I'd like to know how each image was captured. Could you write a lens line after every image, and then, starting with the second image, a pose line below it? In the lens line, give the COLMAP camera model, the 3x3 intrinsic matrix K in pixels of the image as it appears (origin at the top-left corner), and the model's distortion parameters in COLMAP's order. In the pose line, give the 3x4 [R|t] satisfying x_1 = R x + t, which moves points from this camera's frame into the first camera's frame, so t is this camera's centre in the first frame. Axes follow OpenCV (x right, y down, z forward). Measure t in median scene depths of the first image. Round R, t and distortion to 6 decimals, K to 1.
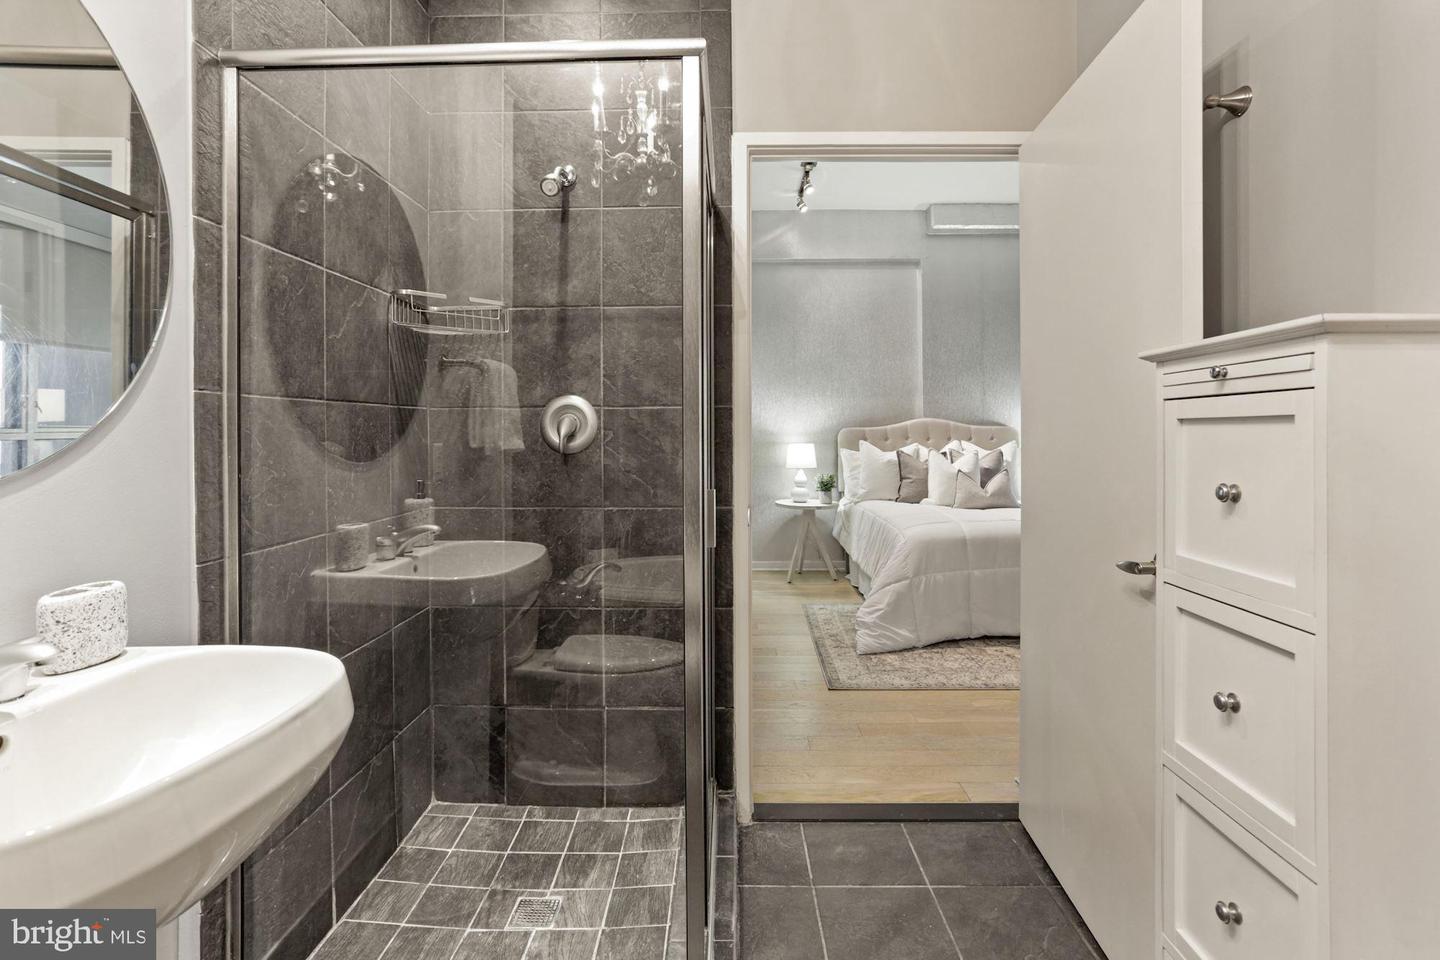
lens RADIAL K [[715.0, 0, 719.8], [0, 715.0, 429.5], [0, 0, 1]] dist [-0.042554, 0.025518]
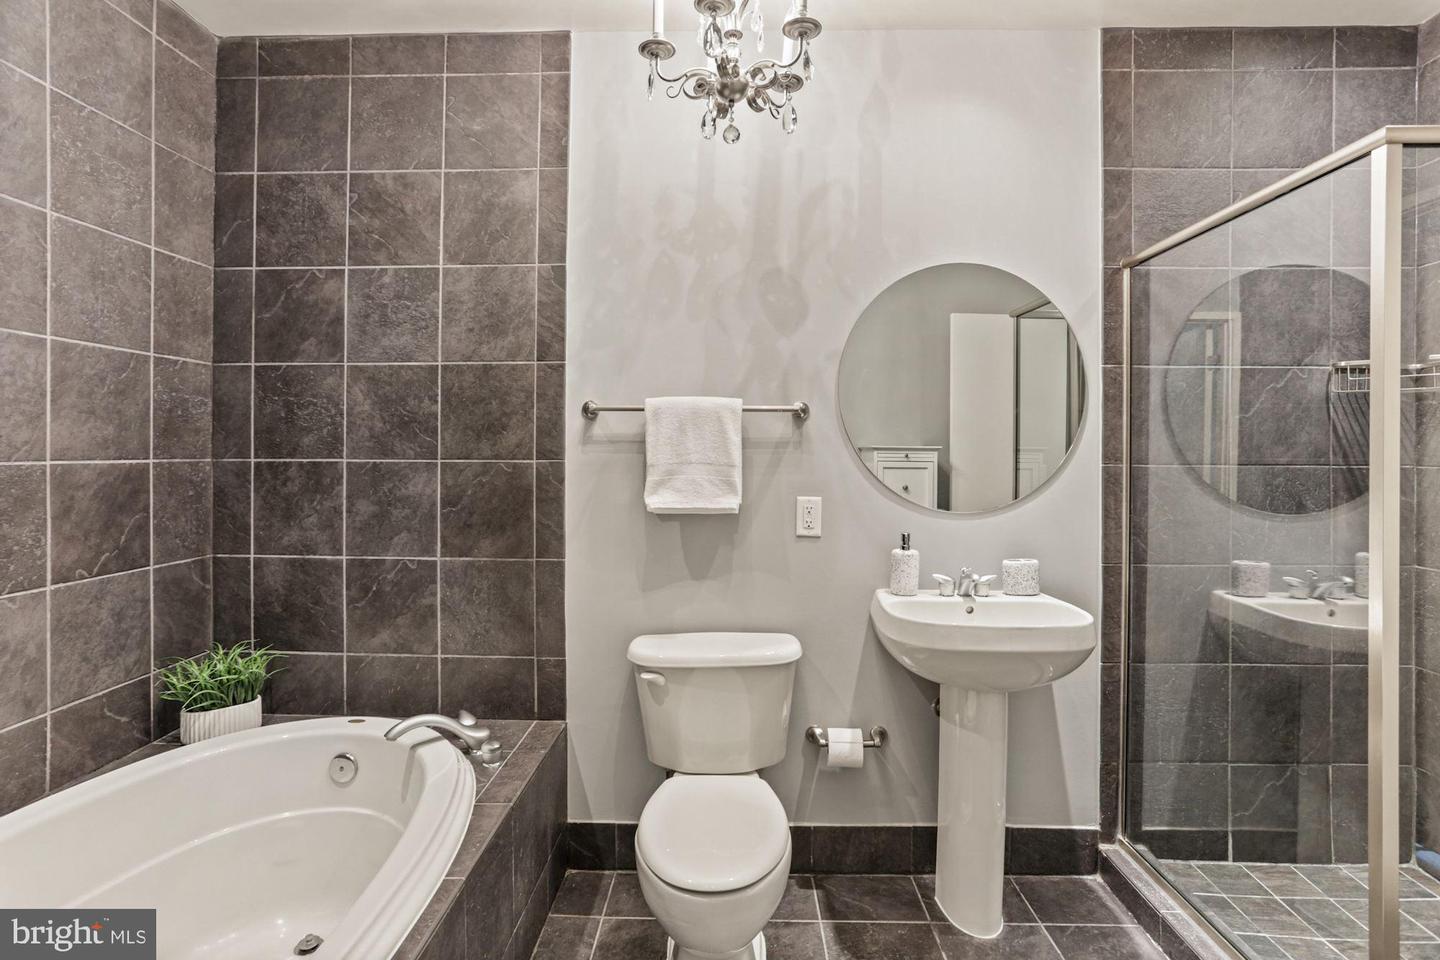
lens RADIAL K [[715.0, 0, 709.8], [0, 715.0, 453.1], [0, 0, 1]] dist [-0.042554, 0.025518]
pose [[-0.016664, 0.004497, -0.999851, 0.973286], [-0.002331, 0.999987, 0.004537, -0.084546], [0.999858, 0.002406, -0.016653, 0.046962]]
